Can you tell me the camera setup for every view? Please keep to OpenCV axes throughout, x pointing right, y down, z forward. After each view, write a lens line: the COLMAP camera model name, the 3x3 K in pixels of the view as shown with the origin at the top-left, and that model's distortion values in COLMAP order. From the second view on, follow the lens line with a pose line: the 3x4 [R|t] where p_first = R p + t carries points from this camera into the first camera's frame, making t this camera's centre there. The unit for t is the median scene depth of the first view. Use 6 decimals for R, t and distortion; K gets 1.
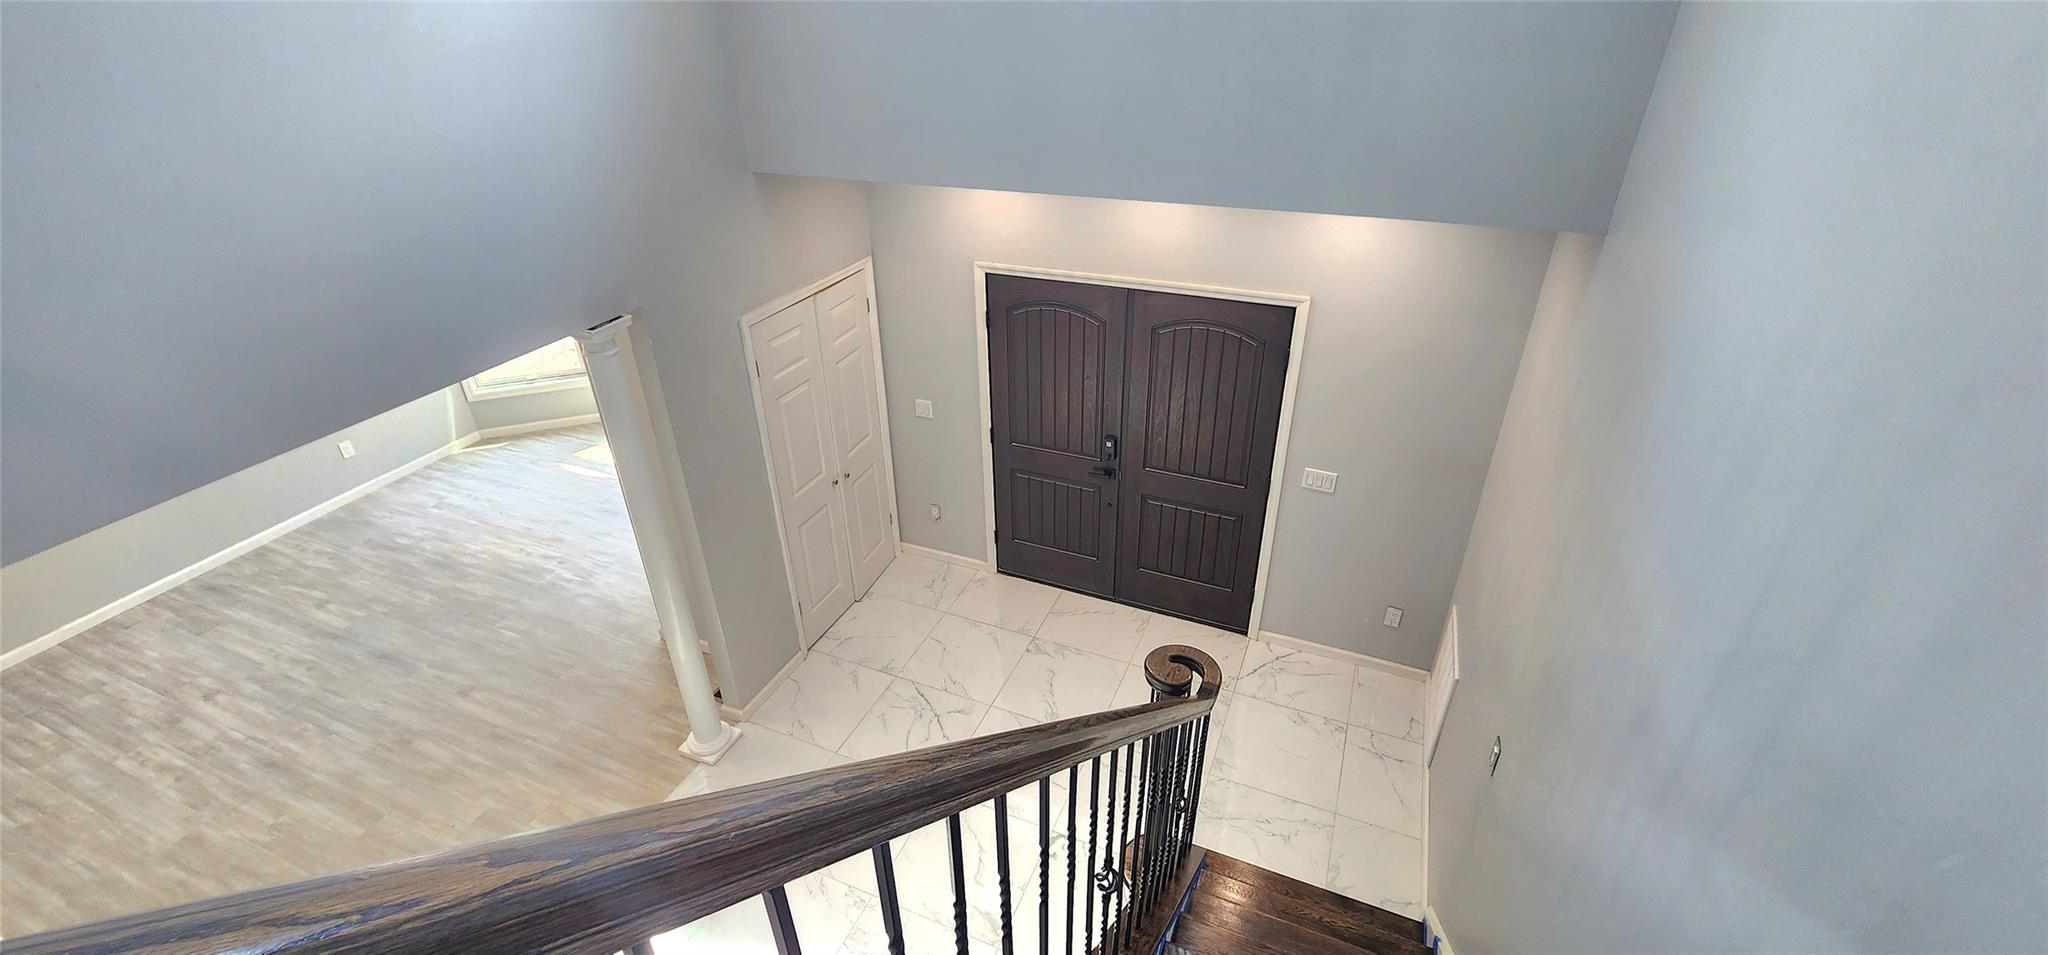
lens RADIAL K [[844.0, 0, 1029.0], [0, 844.0, 461.0], [0, 0, 1]] dist [0.000712, -0.000395]
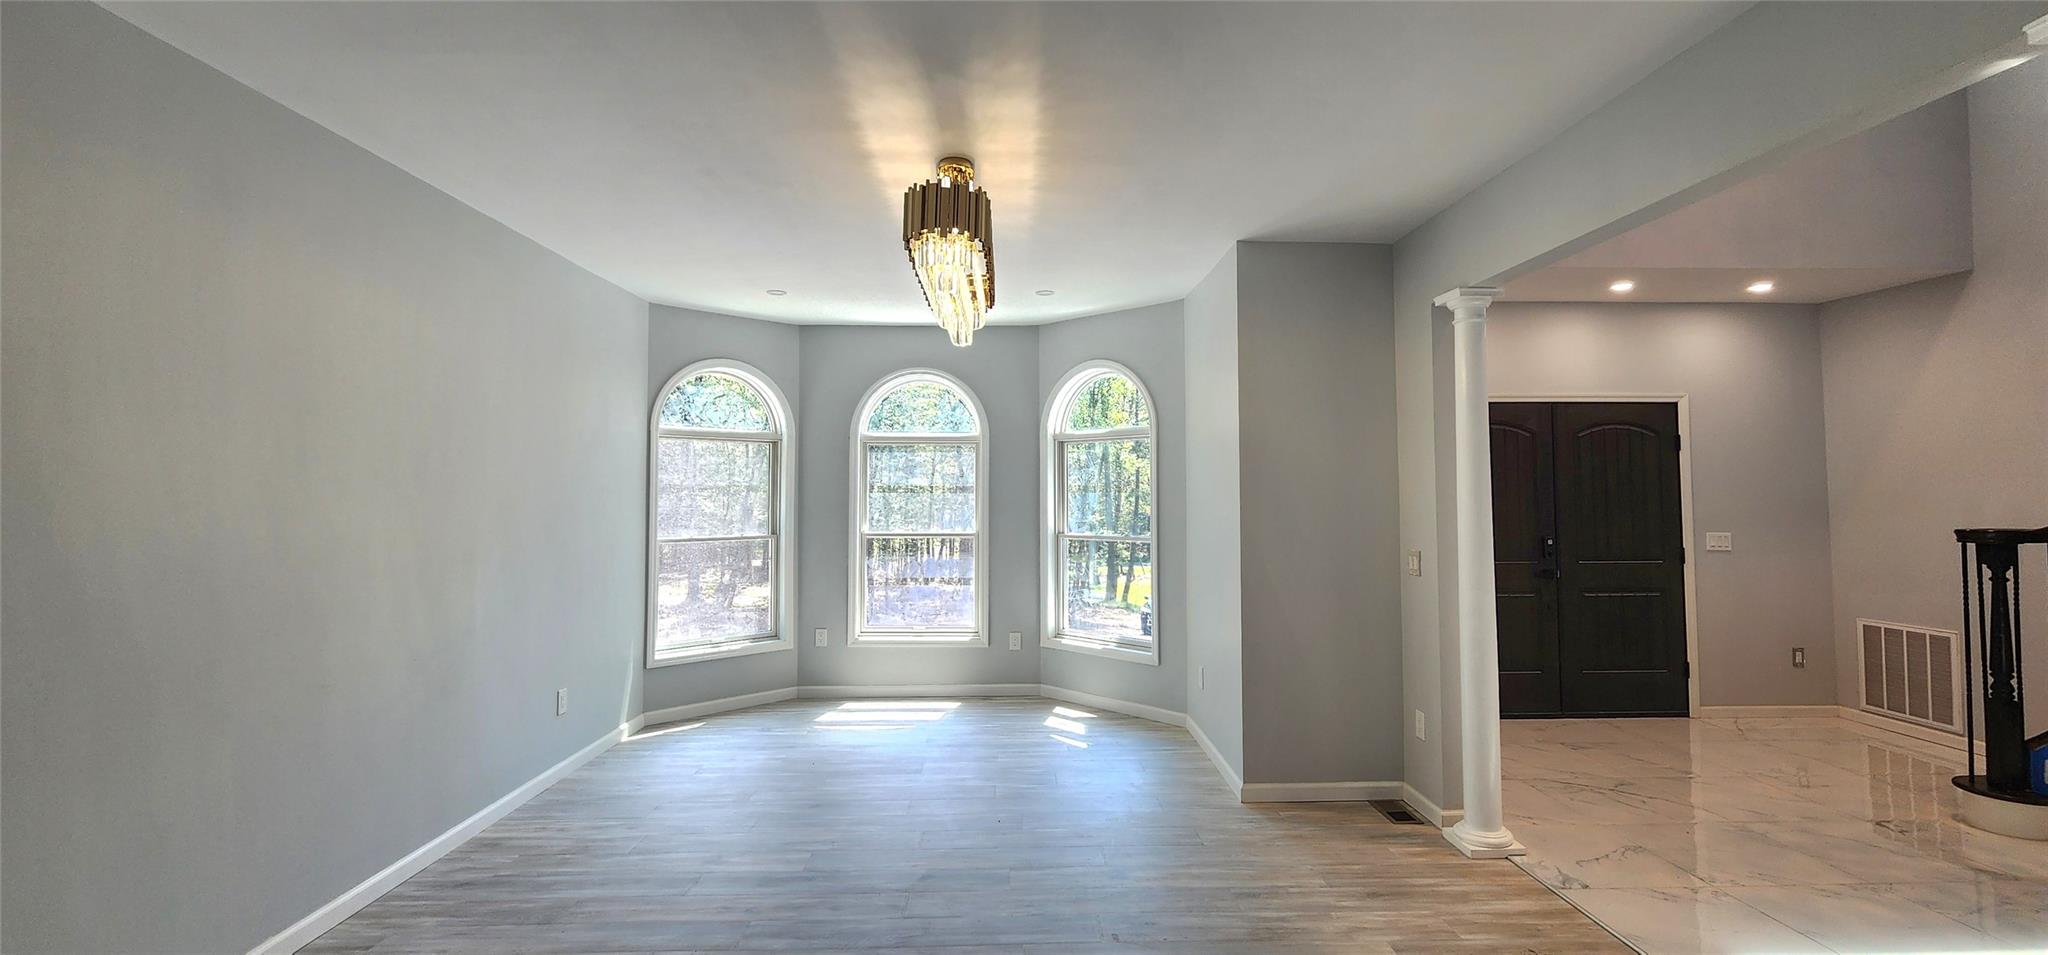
lens RADIAL K [[844.0, 0, 1029.0], [0, 844.0, 461.0], [0, 0, 1]] dist [0.000712, -0.000395]
pose [[0.908696, 0.029708, 0.416401, -0.977763], [0.195670, 0.850799, -0.487704, 0.292245], [-0.368762, 0.524652, 0.767304, 0.312879]]
